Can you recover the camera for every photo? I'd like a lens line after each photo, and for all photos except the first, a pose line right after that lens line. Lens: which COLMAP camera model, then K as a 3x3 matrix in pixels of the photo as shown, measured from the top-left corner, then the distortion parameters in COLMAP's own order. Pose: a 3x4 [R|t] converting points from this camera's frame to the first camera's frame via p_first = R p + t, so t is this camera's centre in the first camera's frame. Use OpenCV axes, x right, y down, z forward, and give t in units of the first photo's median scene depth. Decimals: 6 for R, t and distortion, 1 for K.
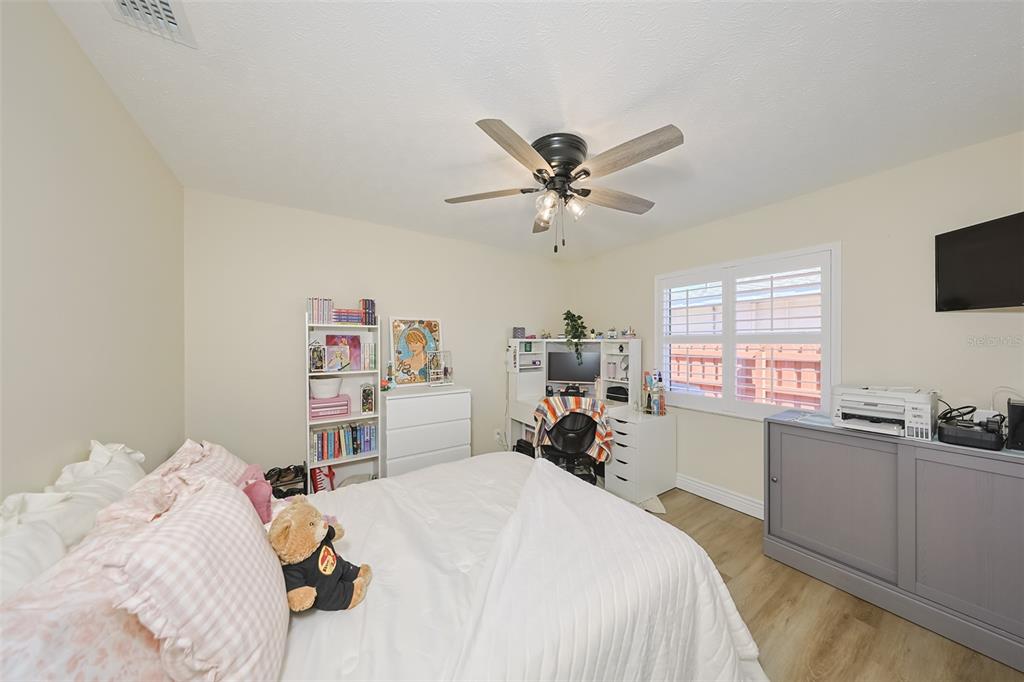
lens RADIAL K [[320.9, 0, 515.8], [0, 320.9, 343.8], [0, 0, 1]] dist [-0.000729, -0.000118]
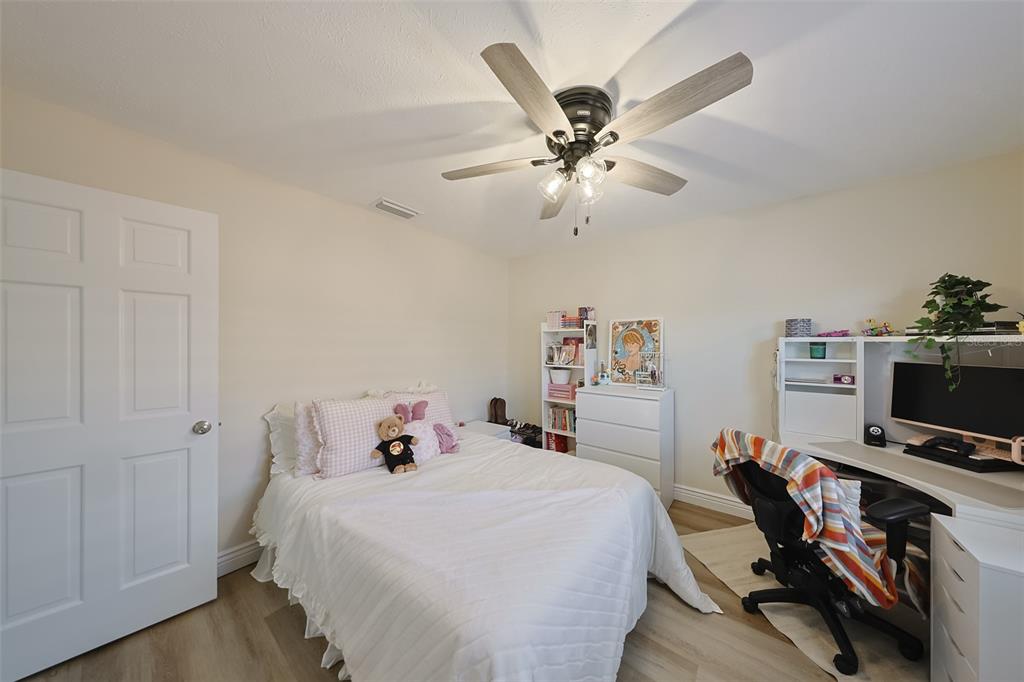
lens RADIAL K [[320.9, 0, 515.8], [0, 320.9, 343.8], [0, 0, 1]] dist [-0.000729, -0.000118]
pose [[0.297815, 0.000242, -0.954624, 0.530022], [-0.008148, 0.999964, -0.002288, 0.003105], [0.954589, 0.008460, 0.297807, 0.350979]]
